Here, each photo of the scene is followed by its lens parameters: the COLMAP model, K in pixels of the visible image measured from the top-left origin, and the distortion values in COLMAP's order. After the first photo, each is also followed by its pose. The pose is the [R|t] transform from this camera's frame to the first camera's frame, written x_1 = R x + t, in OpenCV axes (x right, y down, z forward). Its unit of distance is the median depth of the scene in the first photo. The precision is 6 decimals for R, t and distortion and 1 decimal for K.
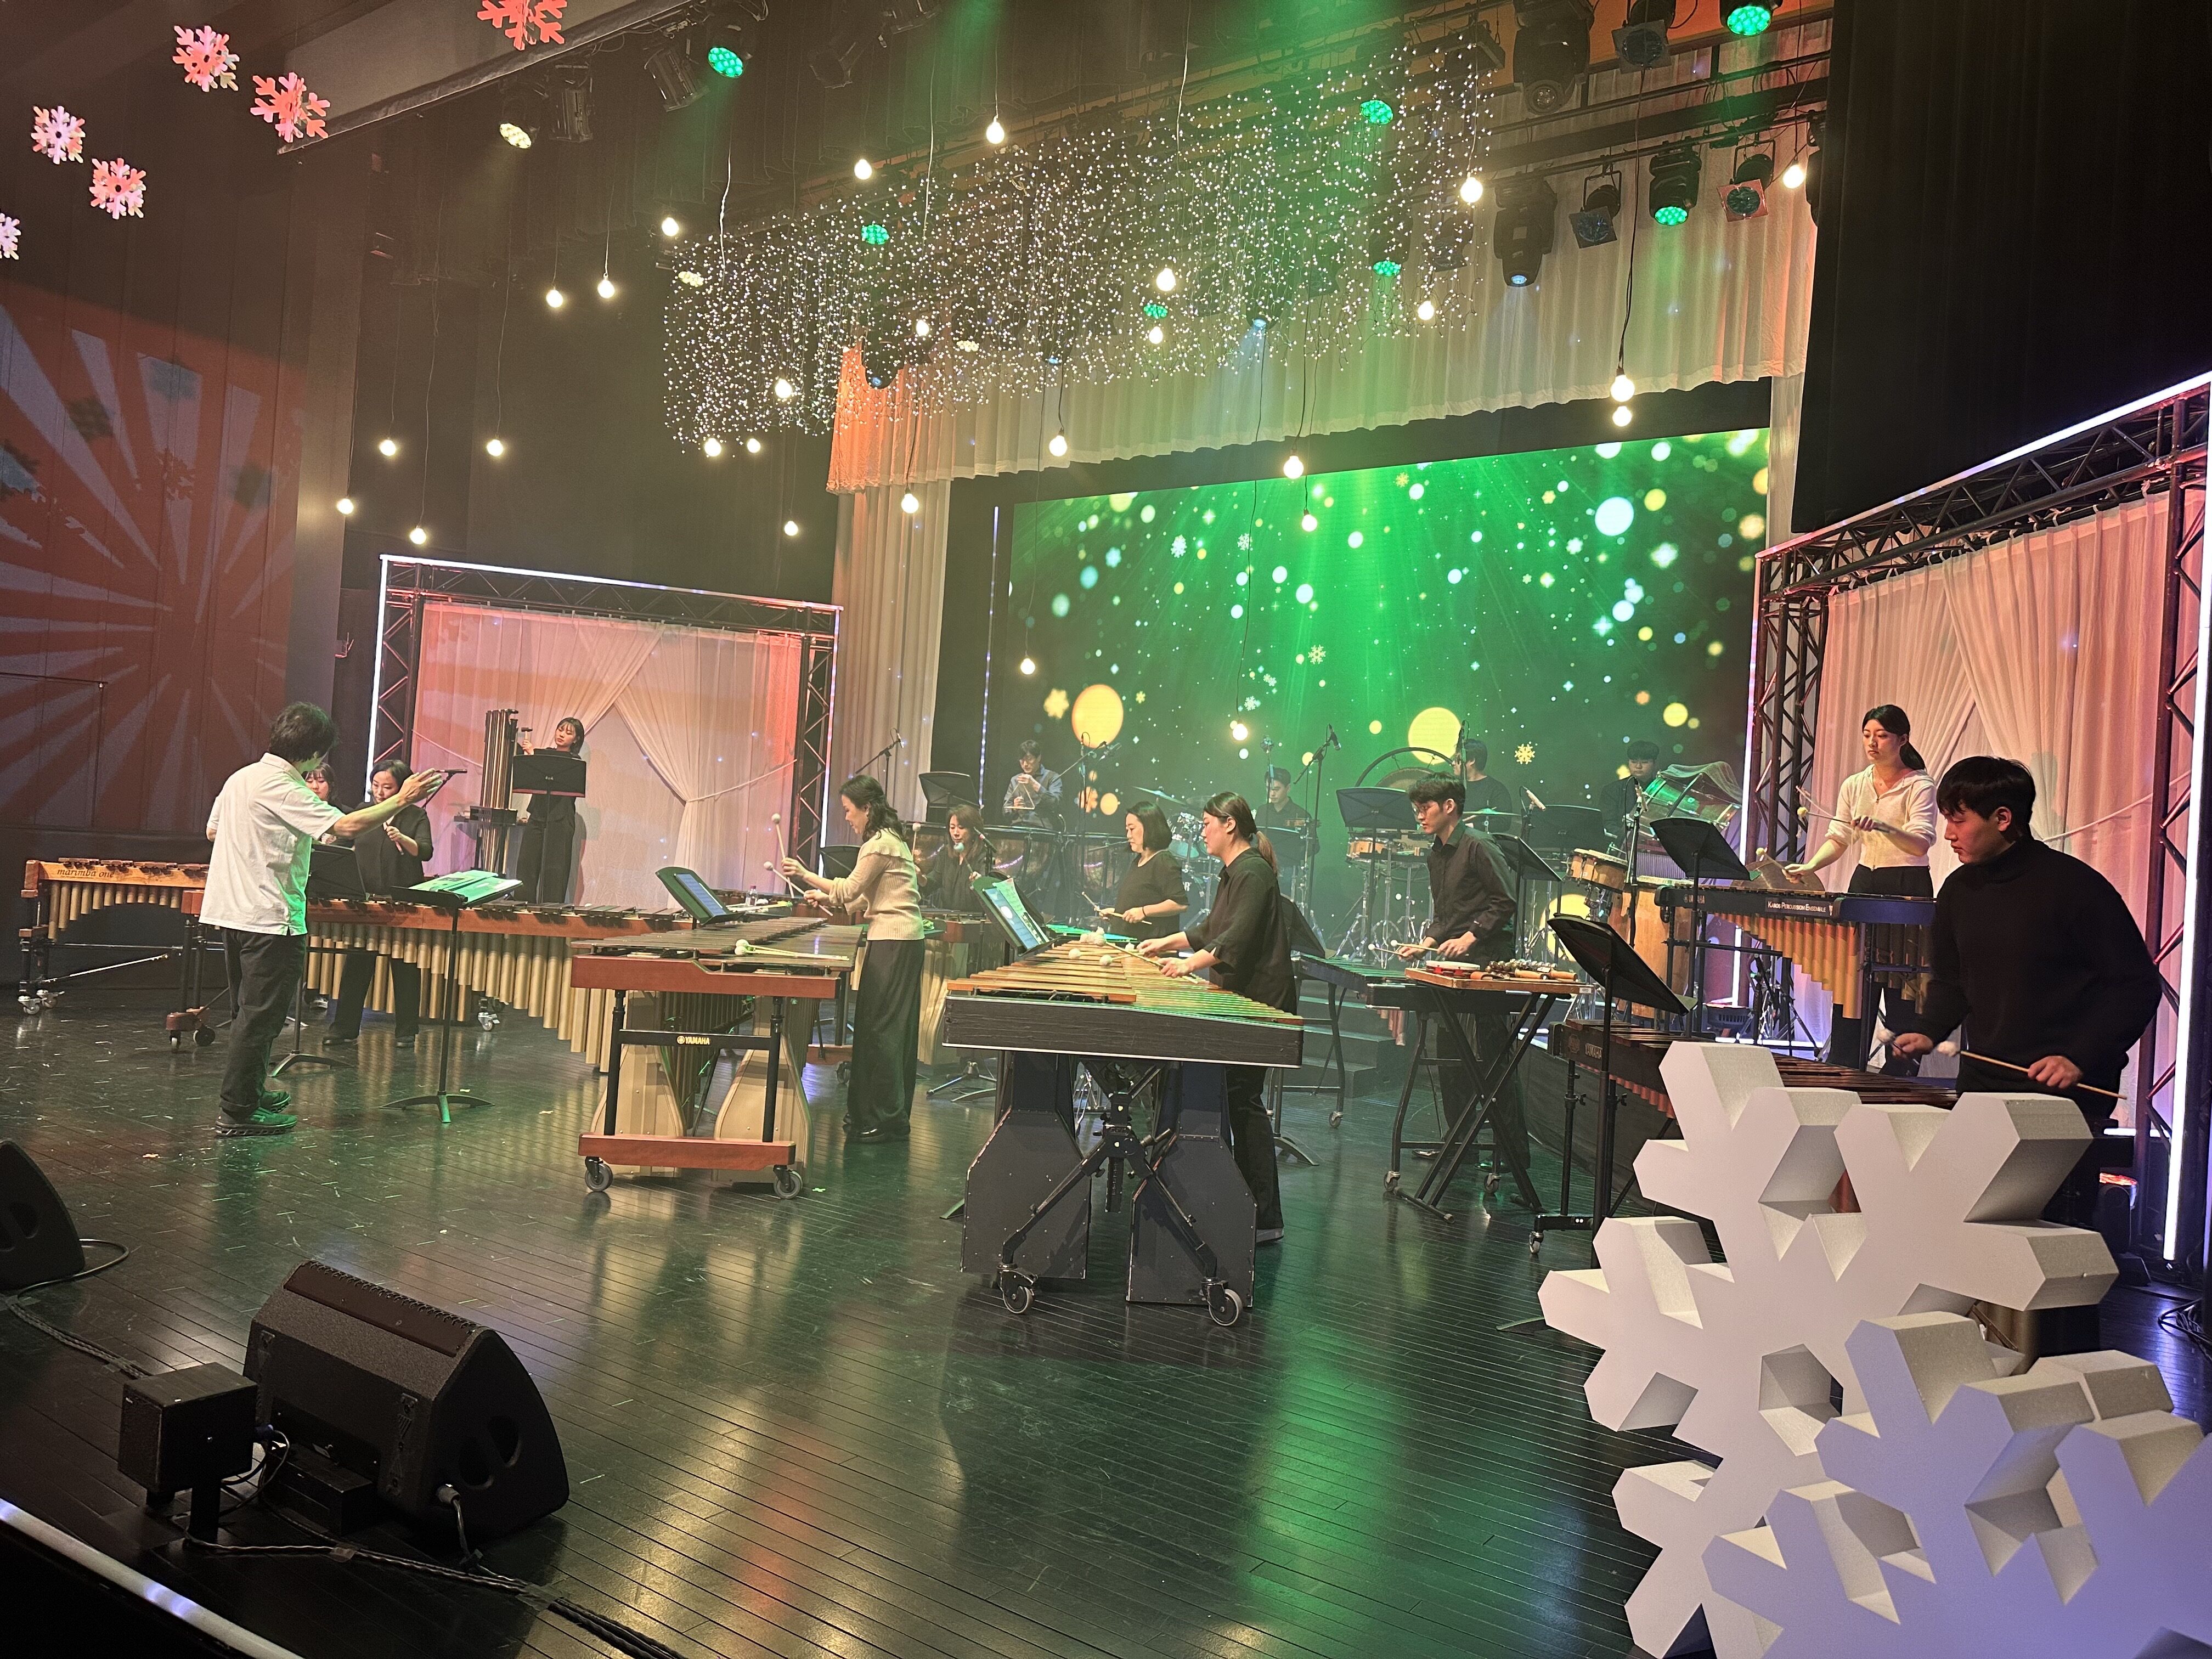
lens RADIAL K [[1557.6, 0, 1143.3], [0, 1557.6, 844.1], [0, 0, 1]] dist [0.045361, -0.056960]
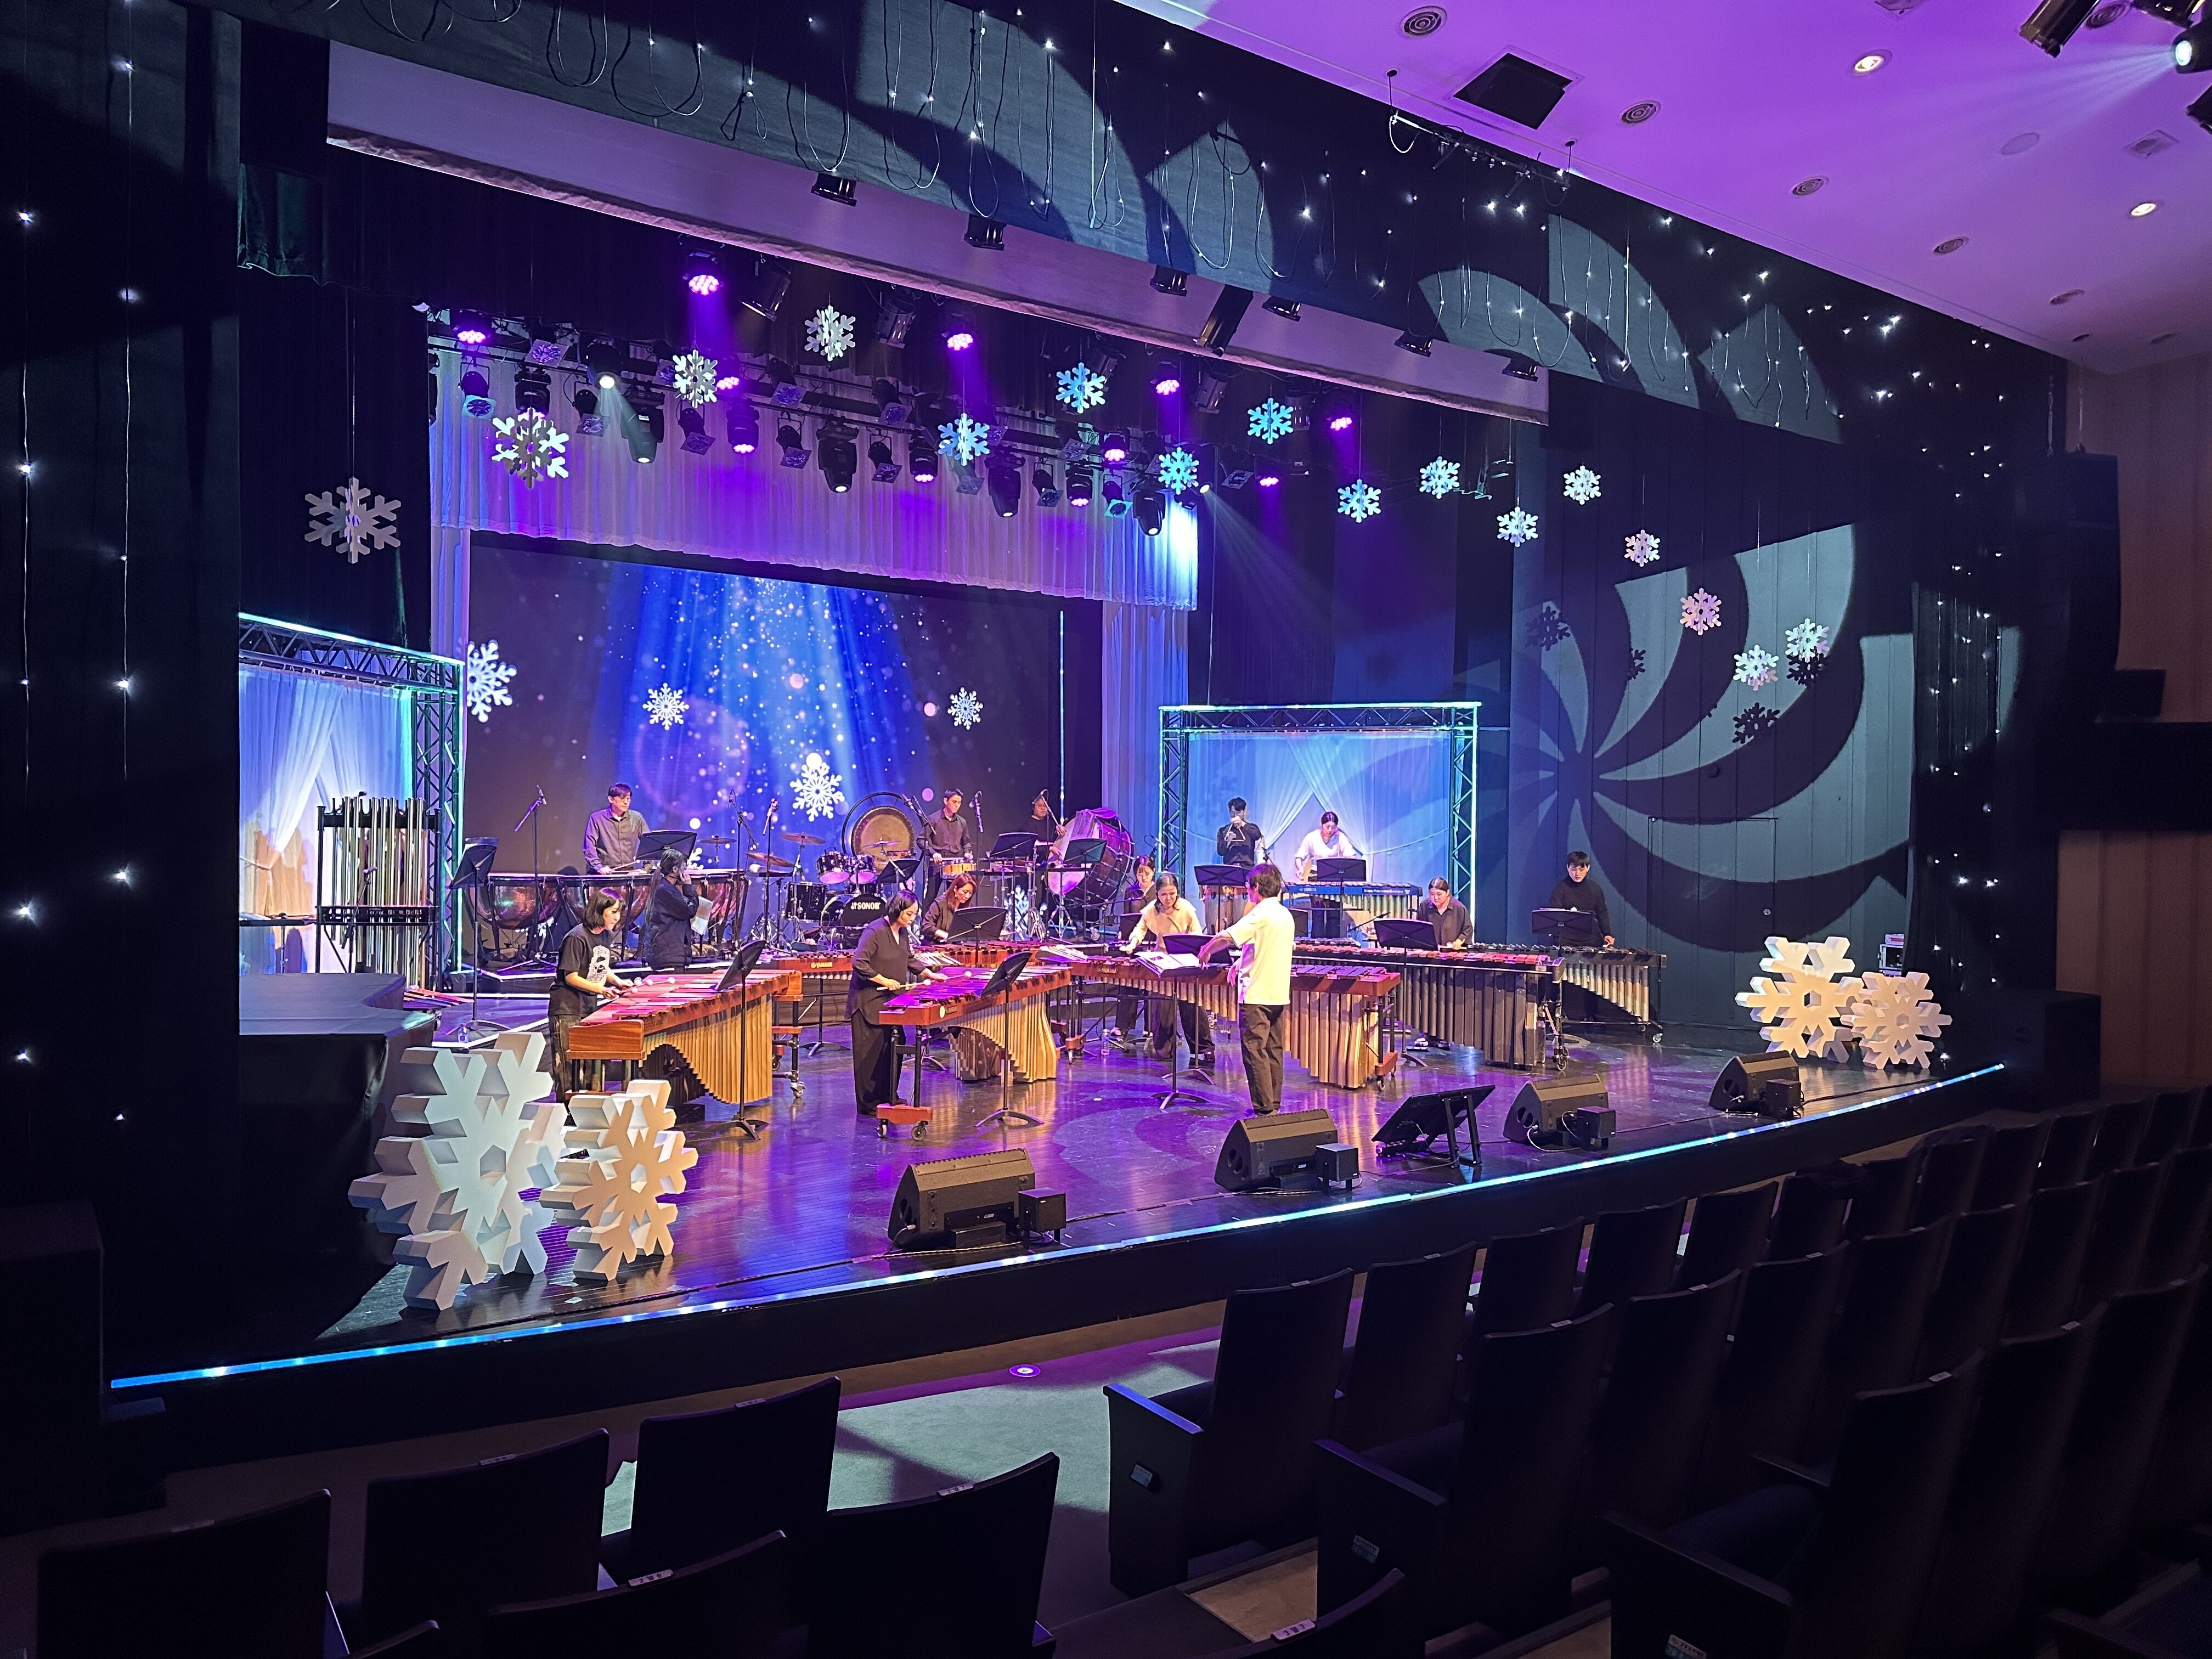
lens RADIAL K [[1557.6, 0, 1125.4], [0, 1557.6, 829.5], [0, 0, 1]] dist [0.045361, -0.056960]
pose [[0.336369, -0.067111, 0.939336, -1.556410], [0.004247, 0.997555, 0.069750, -0.177343], [-0.941721, -0.019472, 0.335832, 0.410592]]
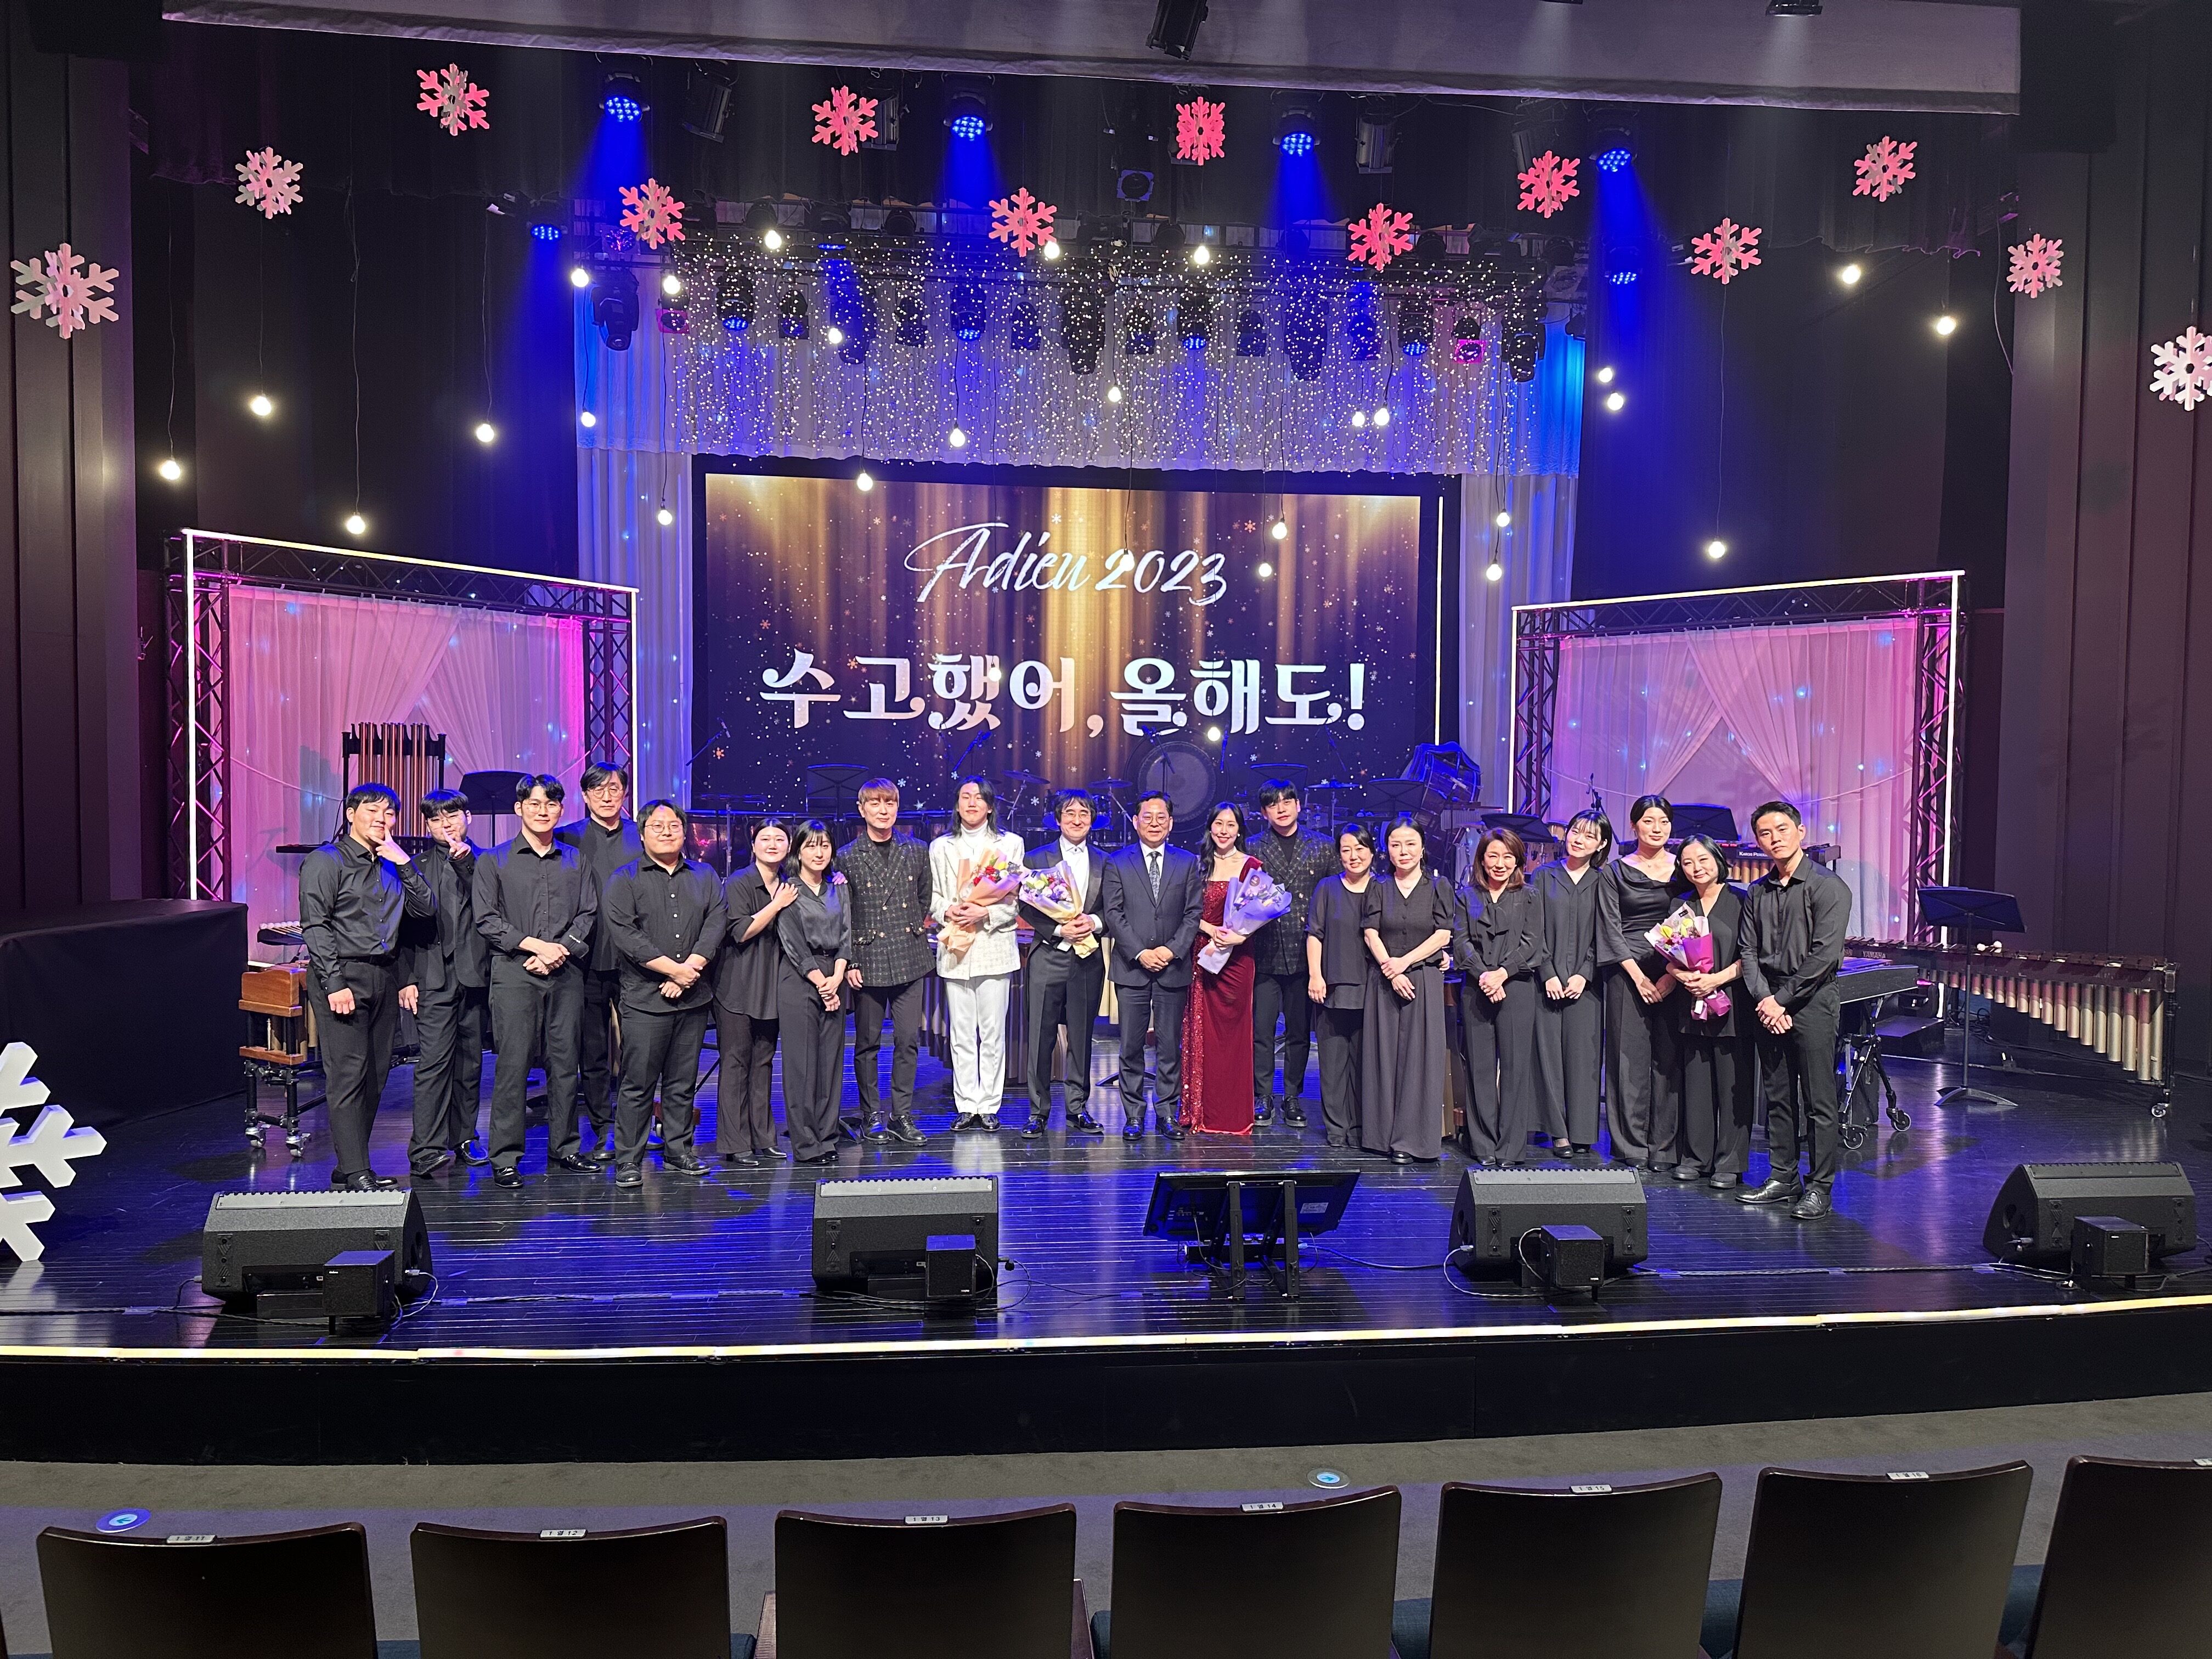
lens RADIAL K [[1557.6, 0, 1111.7], [0, 1557.6, 835.7], [0, 0, 1]] dist [0.045361, -0.056960]
pose [[0.760674, -0.083709, 0.643714, -0.936969], [0.033626, 0.995400, 0.089708, -0.120703], [-0.648262, -0.046593, 0.759990, 0.111117]]
